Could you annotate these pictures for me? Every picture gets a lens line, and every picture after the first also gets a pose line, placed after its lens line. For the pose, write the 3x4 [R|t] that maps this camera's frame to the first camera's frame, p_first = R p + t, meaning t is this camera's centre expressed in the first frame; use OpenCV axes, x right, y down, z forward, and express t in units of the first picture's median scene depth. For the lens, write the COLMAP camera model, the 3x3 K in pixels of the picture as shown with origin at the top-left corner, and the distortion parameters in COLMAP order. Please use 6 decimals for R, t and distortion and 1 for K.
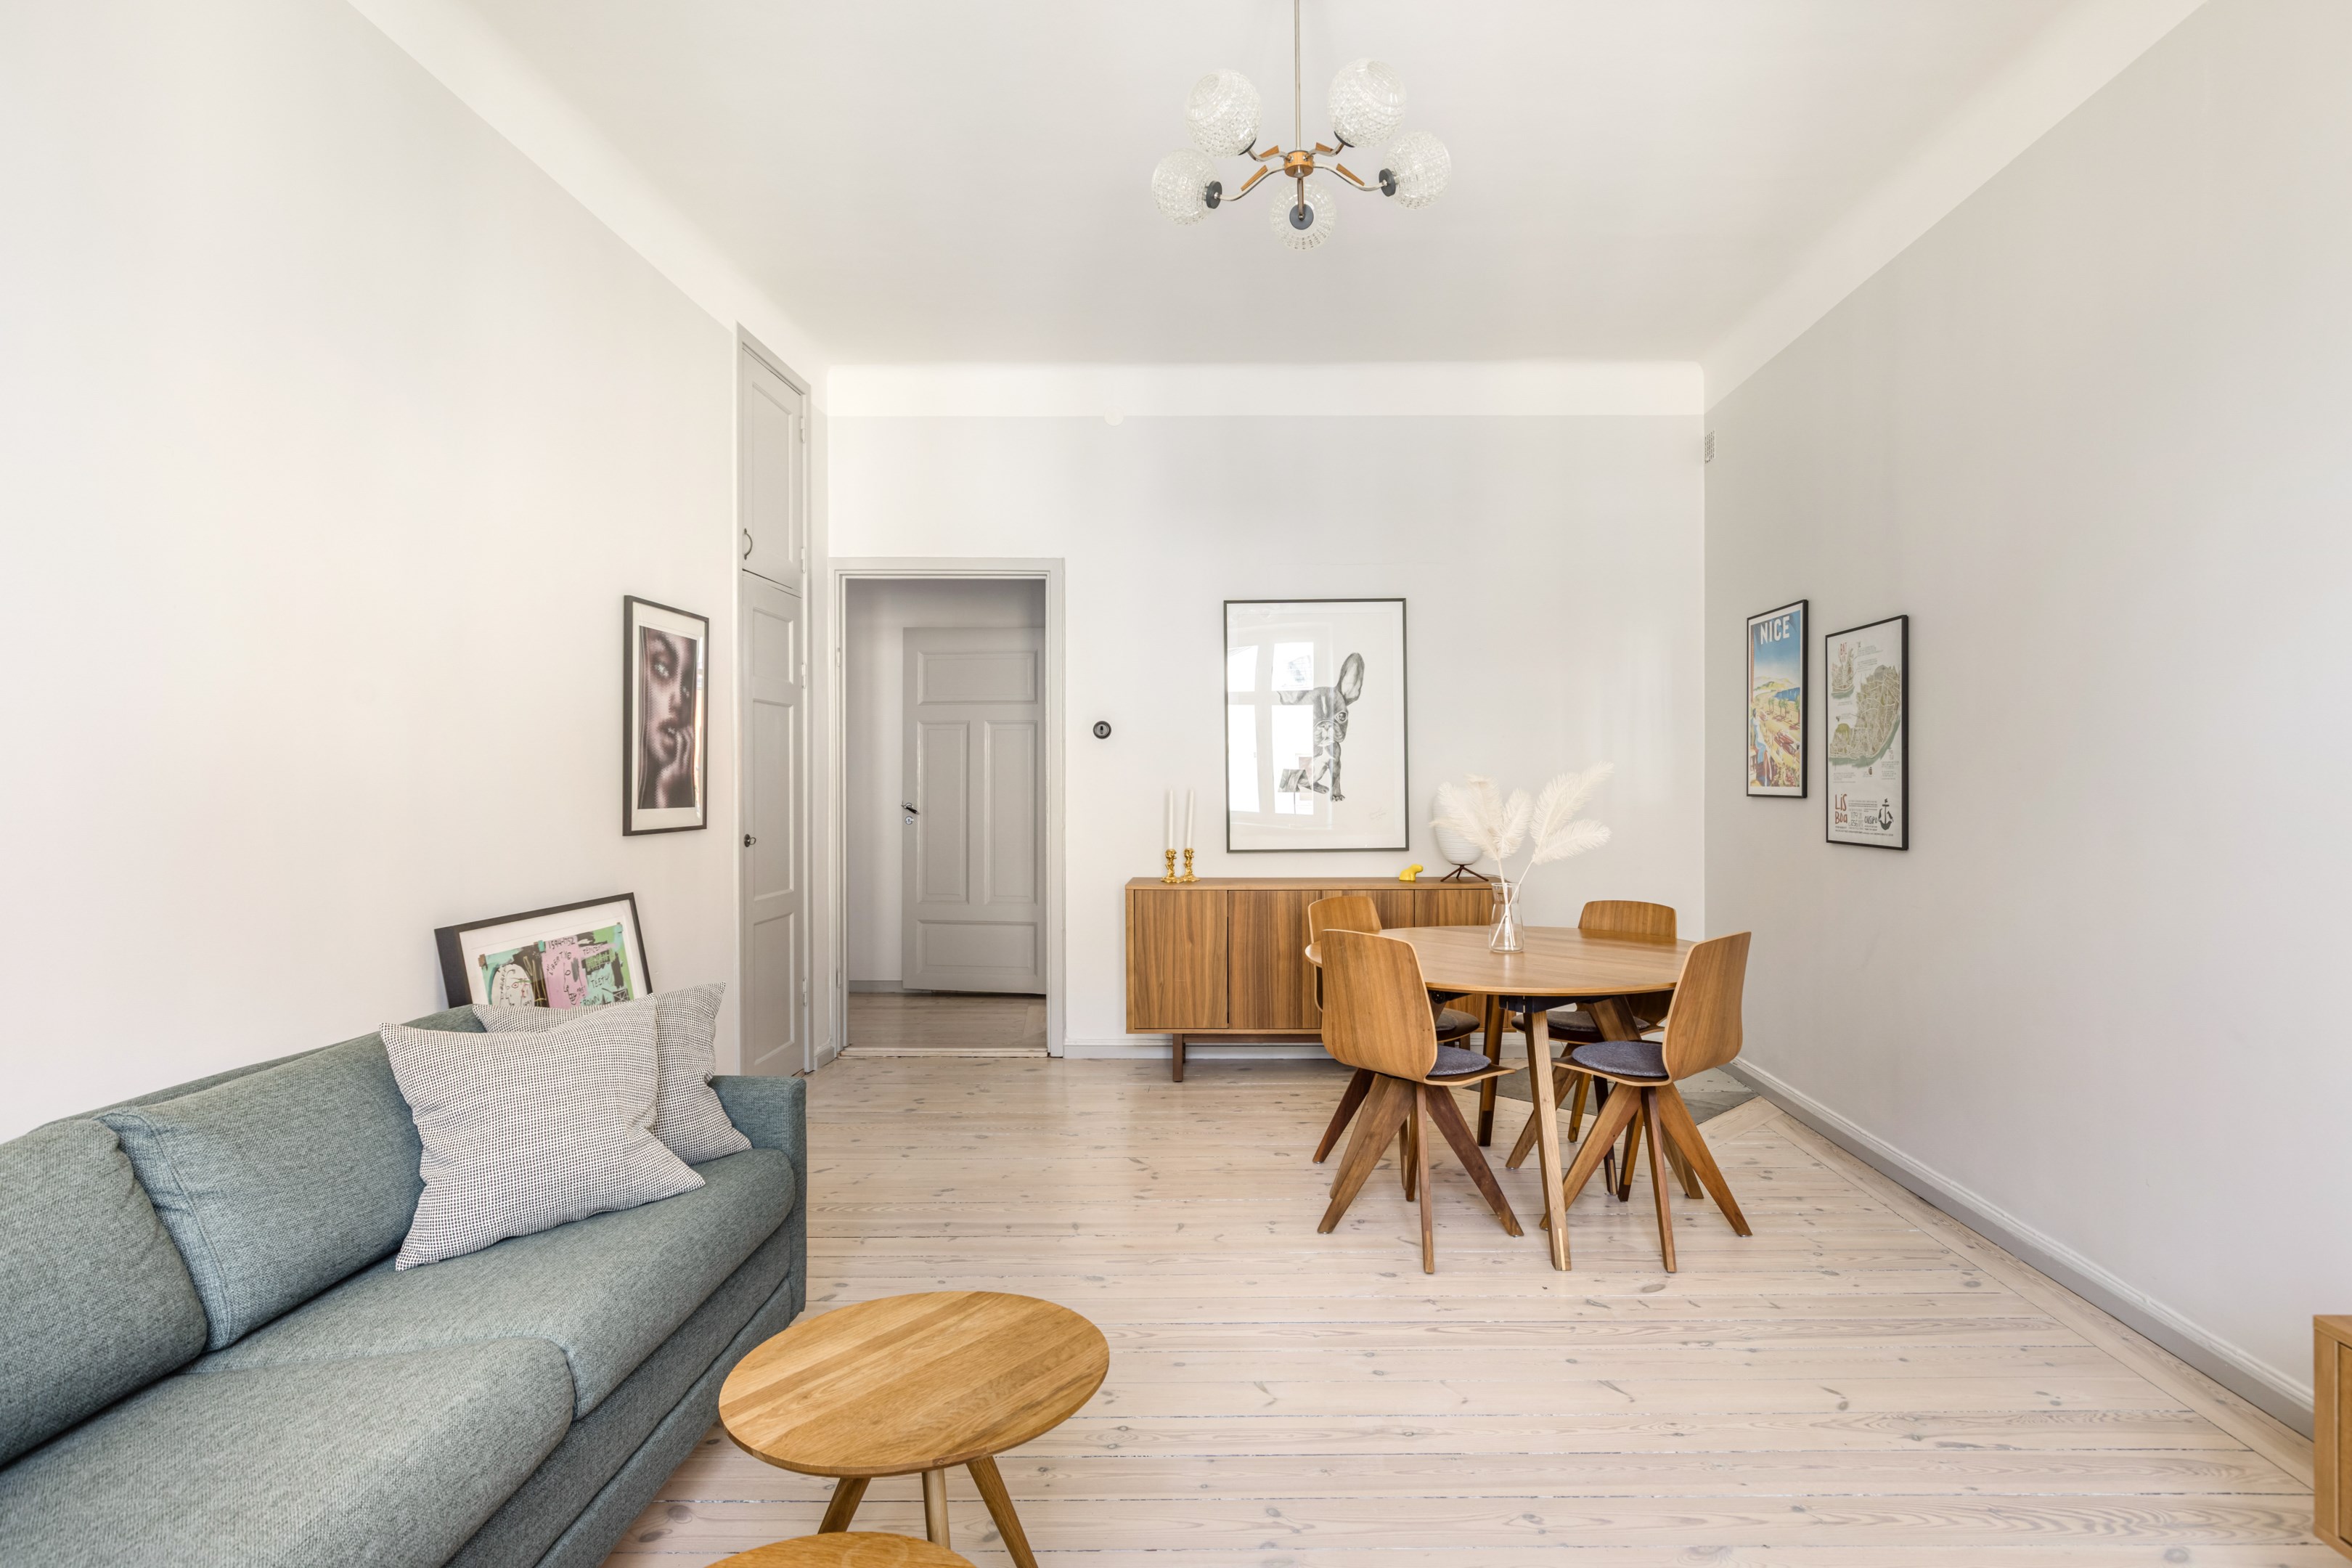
lens RADIAL K [[1218.2, 0, 1176.0], [0, 1218.2, 784.0], [0, 0, 1]] dist [-0.057359, 0.000108]
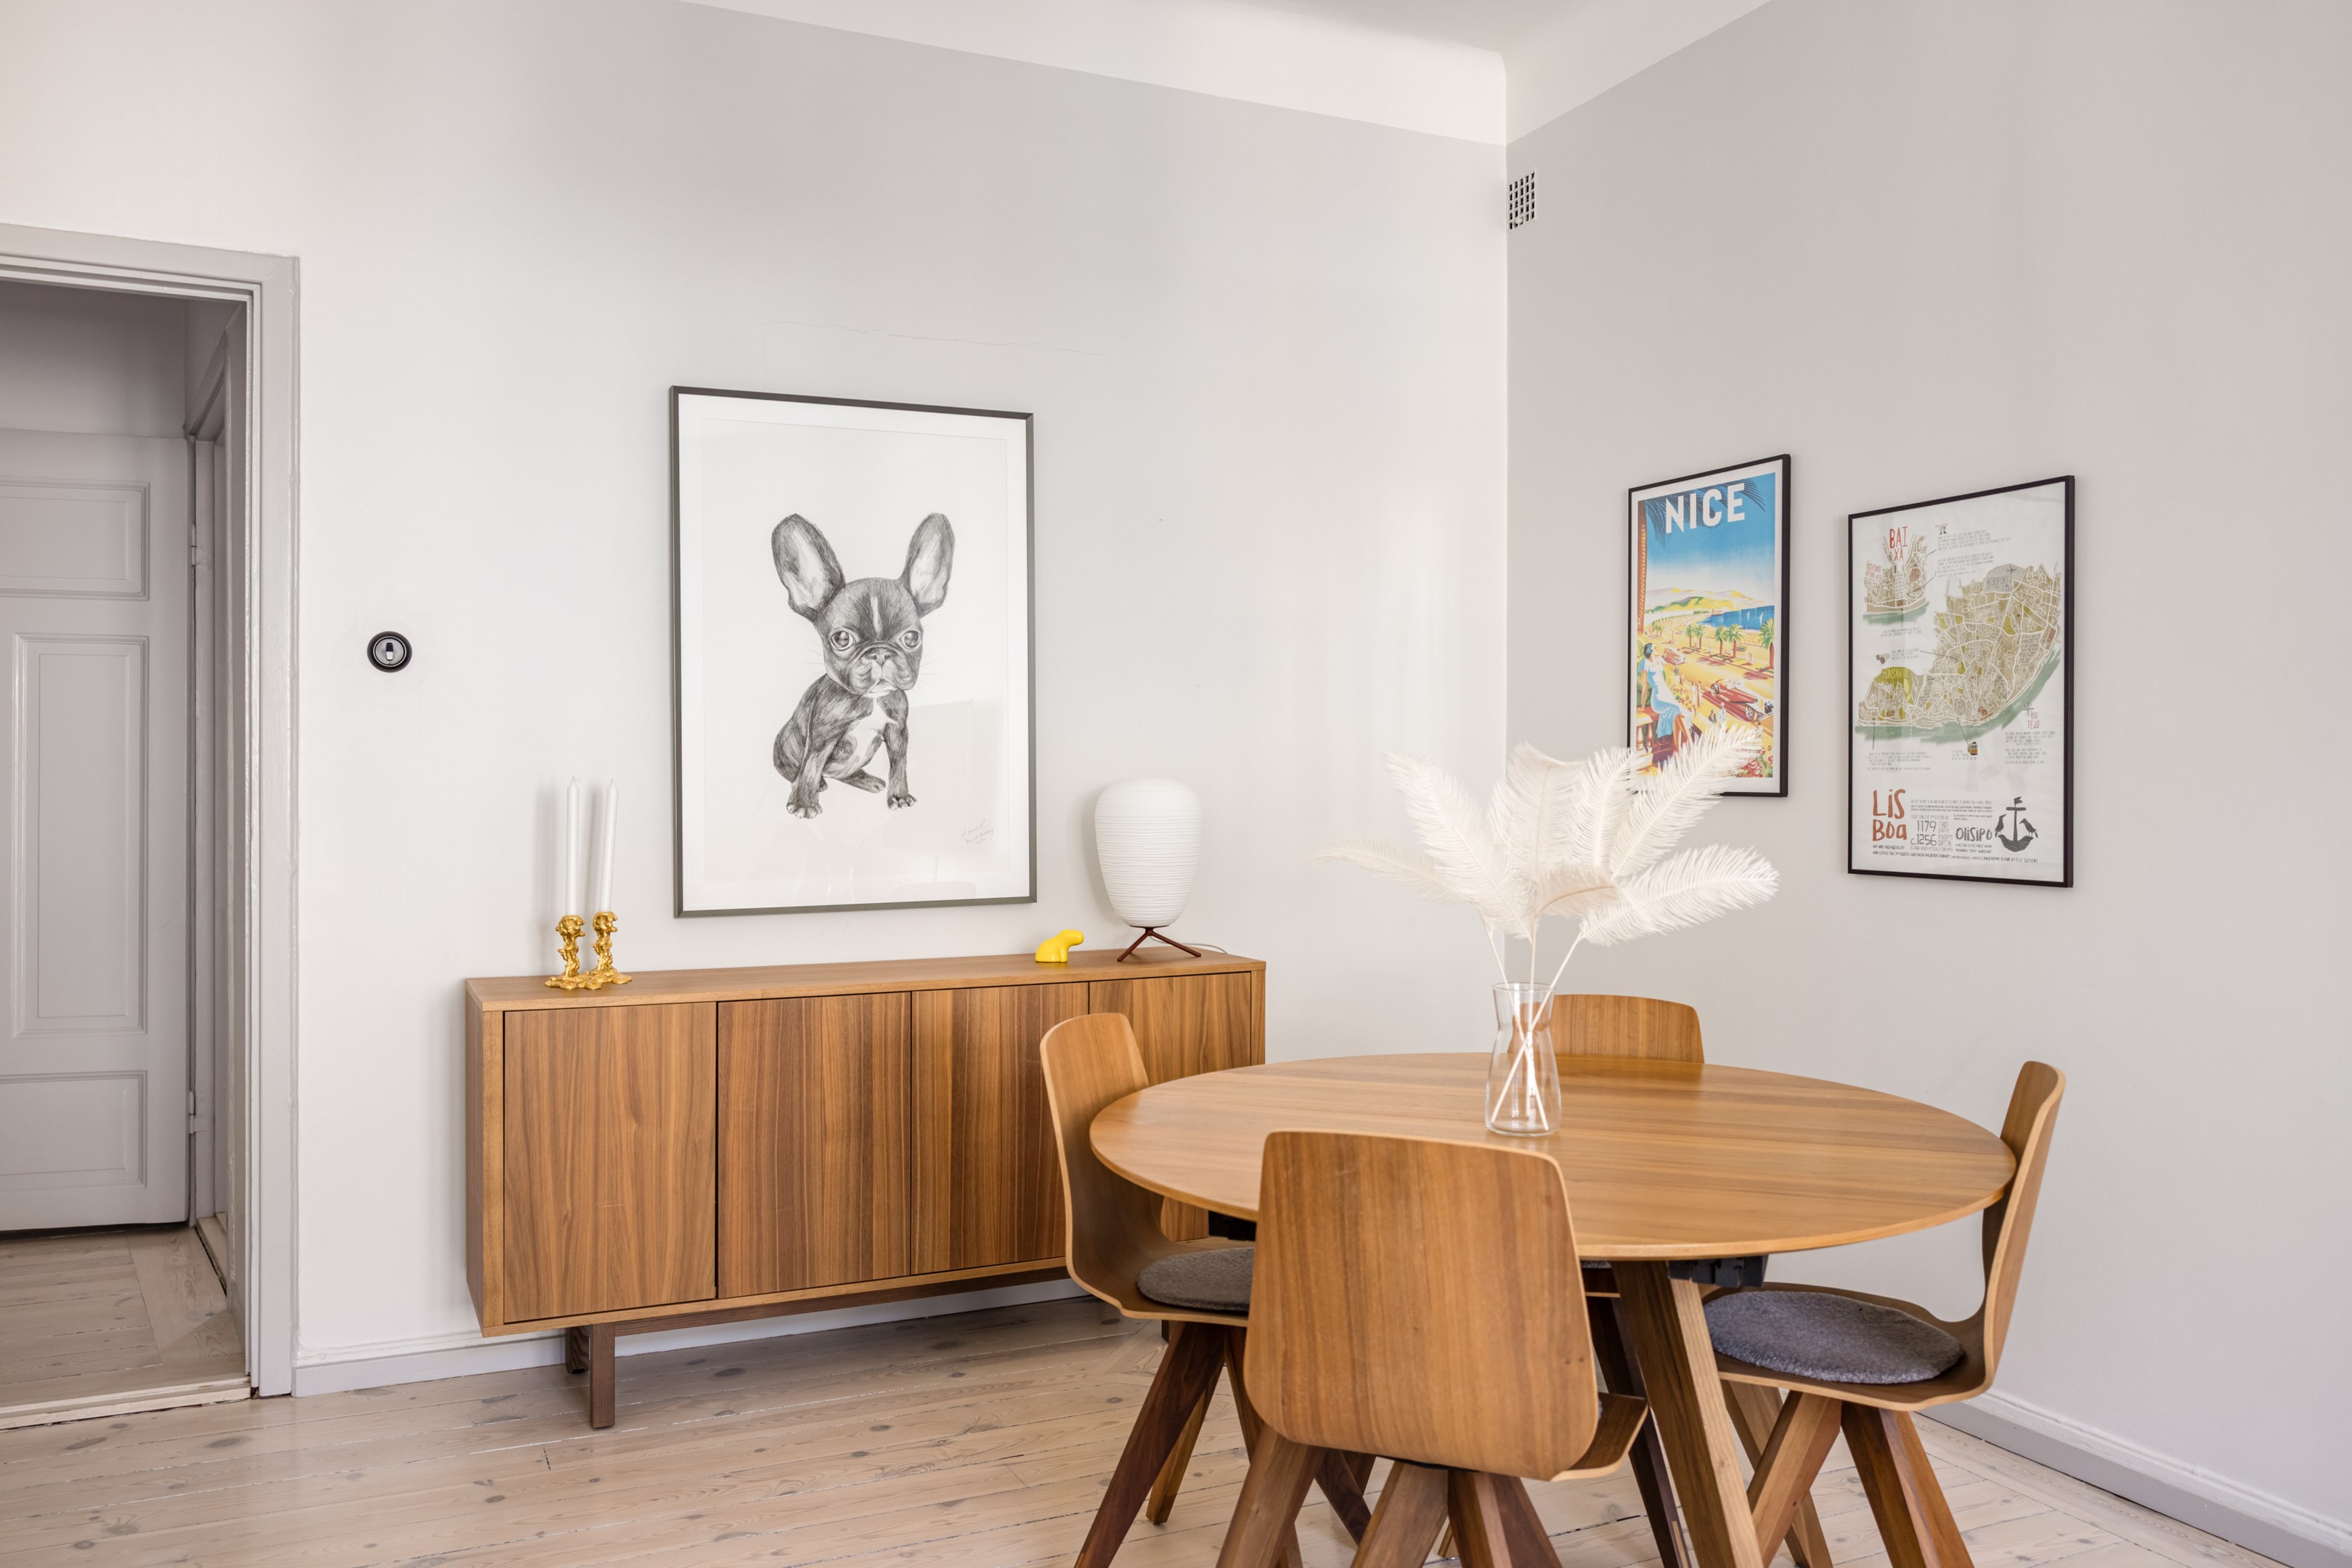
lens RADIAL K [[1810.4, 0, 1176.0], [0, 1810.4, 784.0], [0, 0, 1]] dist [-0.051084, 0.041489]
pose [[0.888661, -0.001626, 0.458562, -0.117465], [0.000304, 0.999996, 0.002957, 0.002514], [-0.458565, -0.002488, 0.888657, 0.311927]]
